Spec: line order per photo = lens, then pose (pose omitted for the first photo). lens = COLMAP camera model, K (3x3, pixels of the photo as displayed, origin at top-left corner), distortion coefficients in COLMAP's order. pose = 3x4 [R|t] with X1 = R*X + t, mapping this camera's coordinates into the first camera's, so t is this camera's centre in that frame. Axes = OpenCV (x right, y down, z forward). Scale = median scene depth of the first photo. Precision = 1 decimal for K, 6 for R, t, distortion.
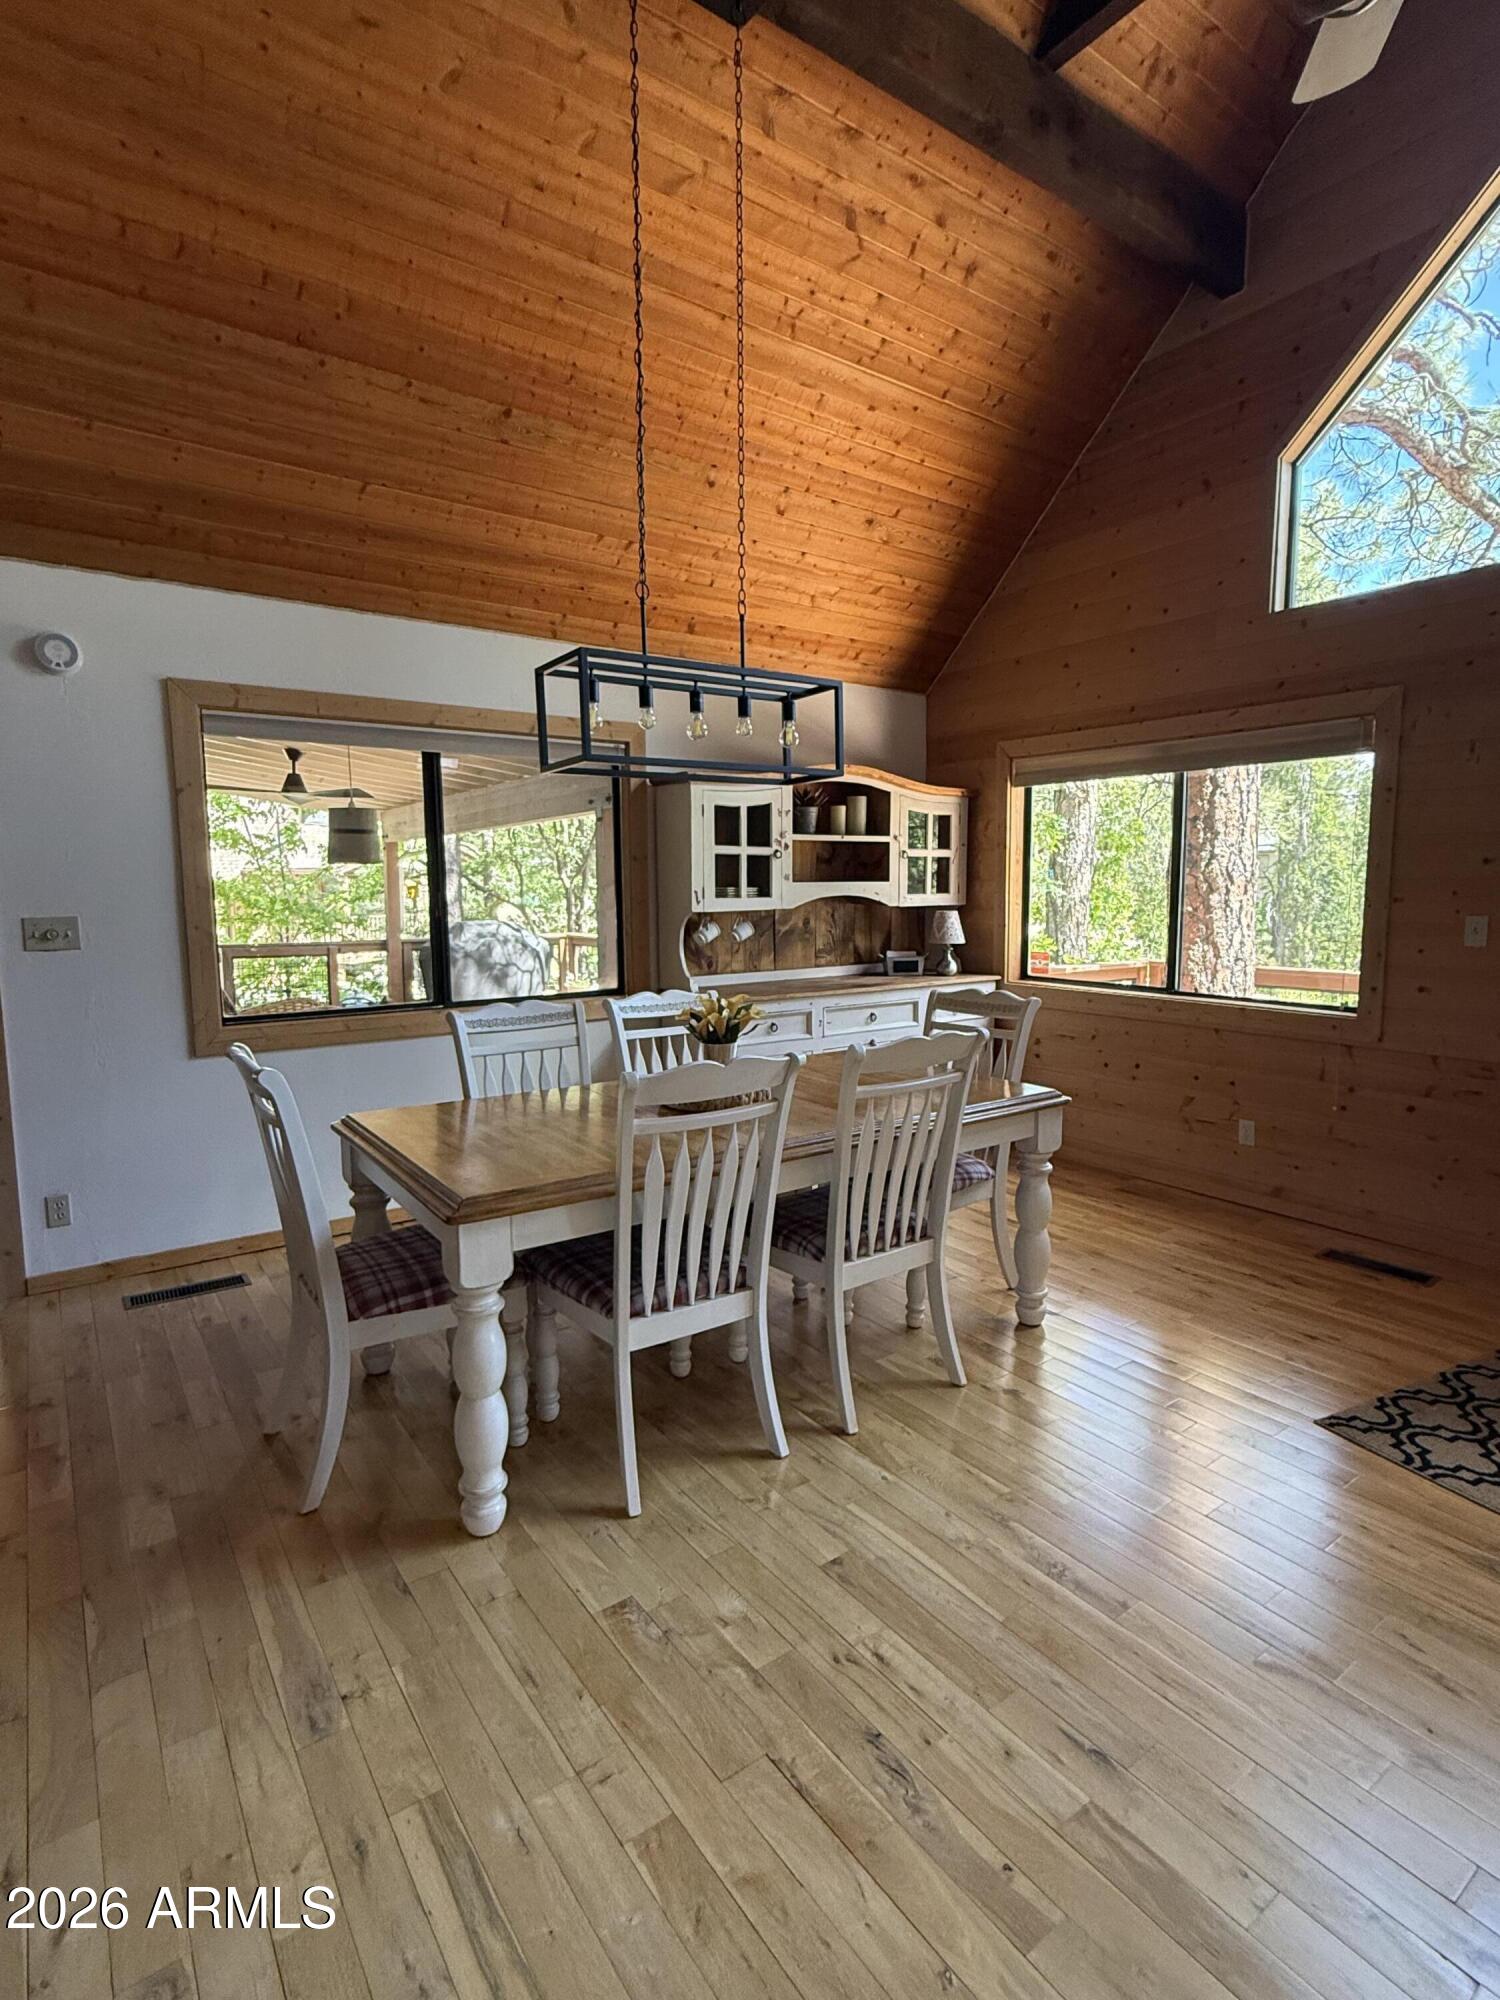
lens RADIAL K [[1001.0, 0, 750.0], [0, 1001.0, 1000.0], [0, 0, 1]] dist [0.003355, -0.000804]
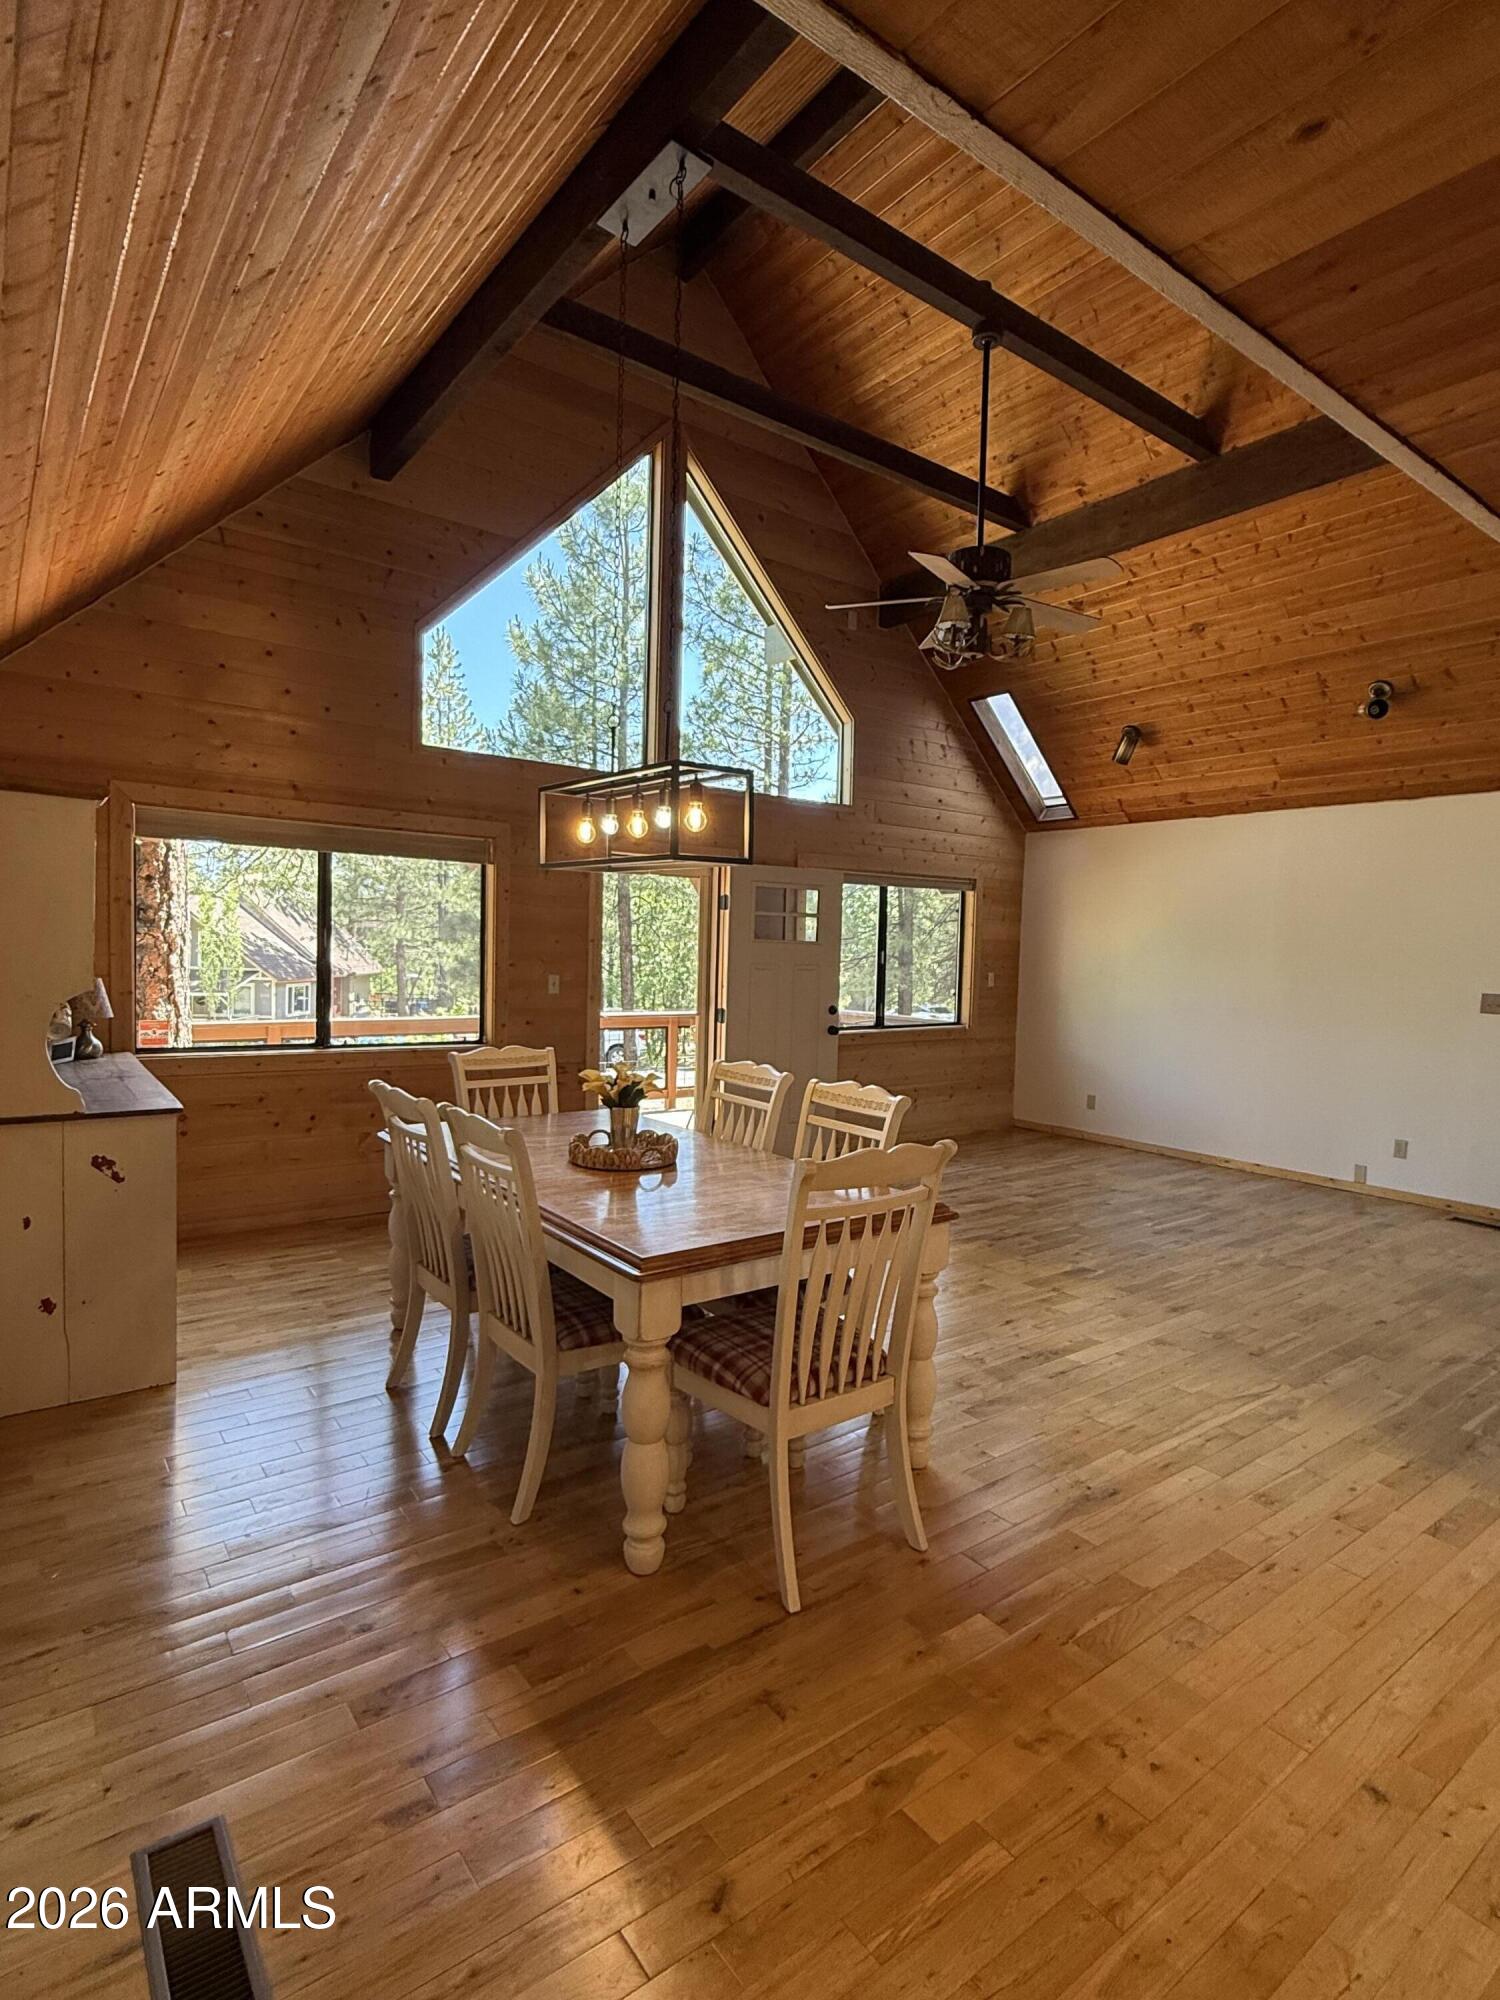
lens RADIAL K [[1026.3, 0, 750.0], [0, 1026.3, 1000.0], [0, 0, 1]] dist [0.001103, 0.001016]
pose [[-0.023926, -0.046721, 0.998621, -0.720080], [0.085338, 0.995166, 0.048604, -0.074041], [-0.996065, 0.086384, -0.019823, 0.544211]]
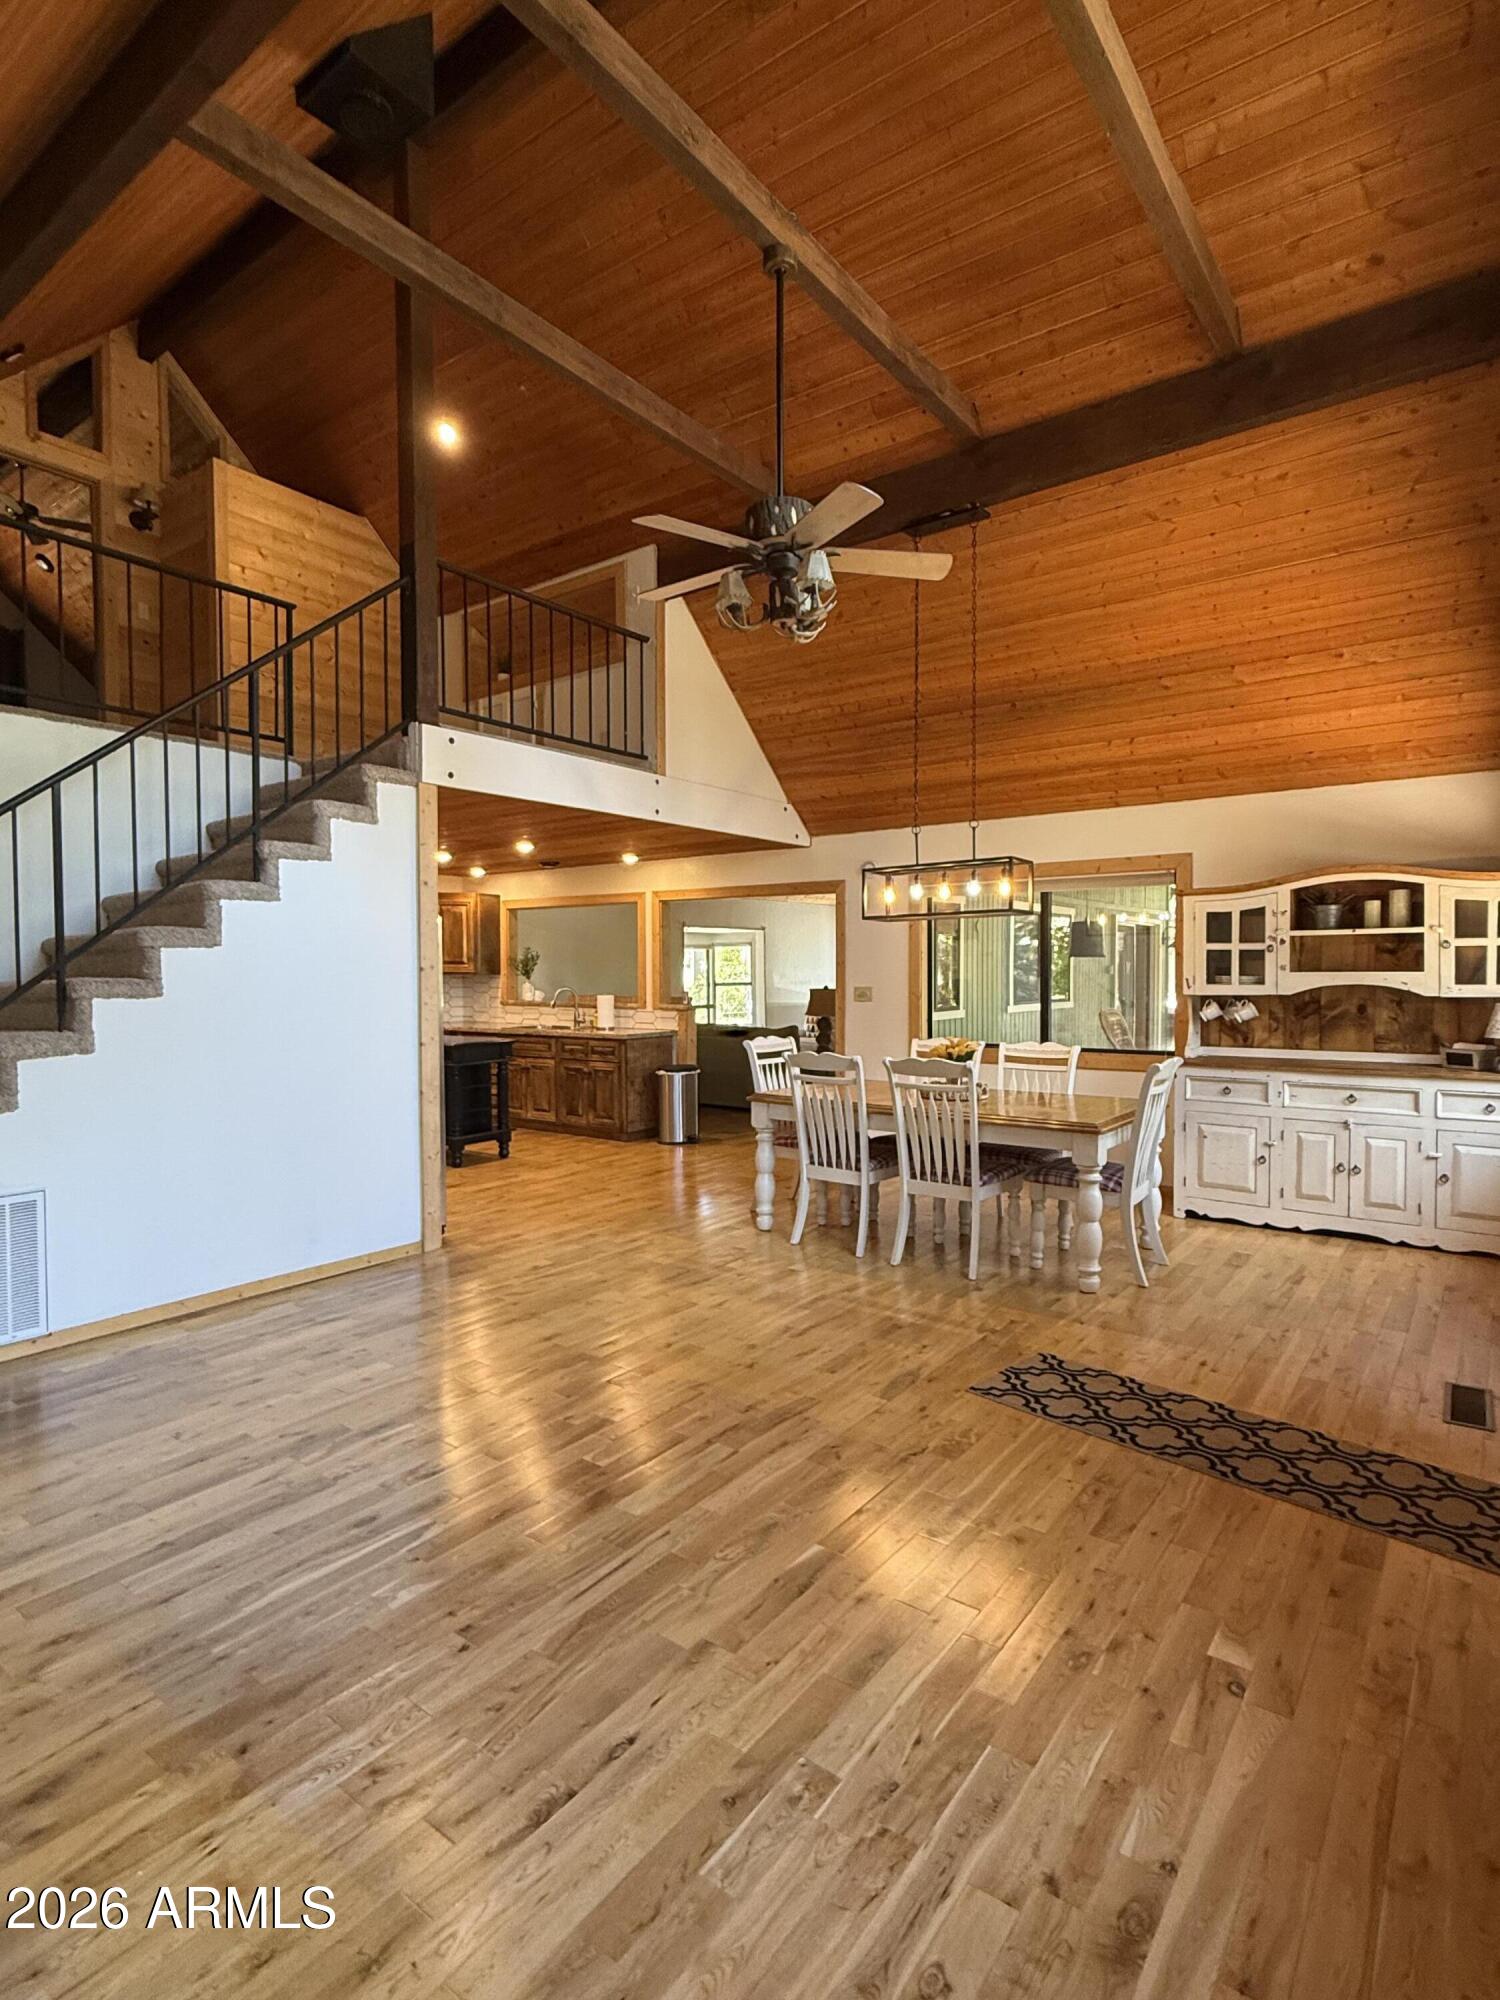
lens RADIAL K [[1026.3, 0, 750.0], [0, 1026.3, 1000.0], [0, 0, 1]] dist [0.001103, 0.001016]
pose [[0.300190, 0.034809, -0.953244, 0.991090], [-0.105395, 0.994426, 0.003123, -0.023834], [0.948039, 0.099529, 0.302185, 0.056557]]
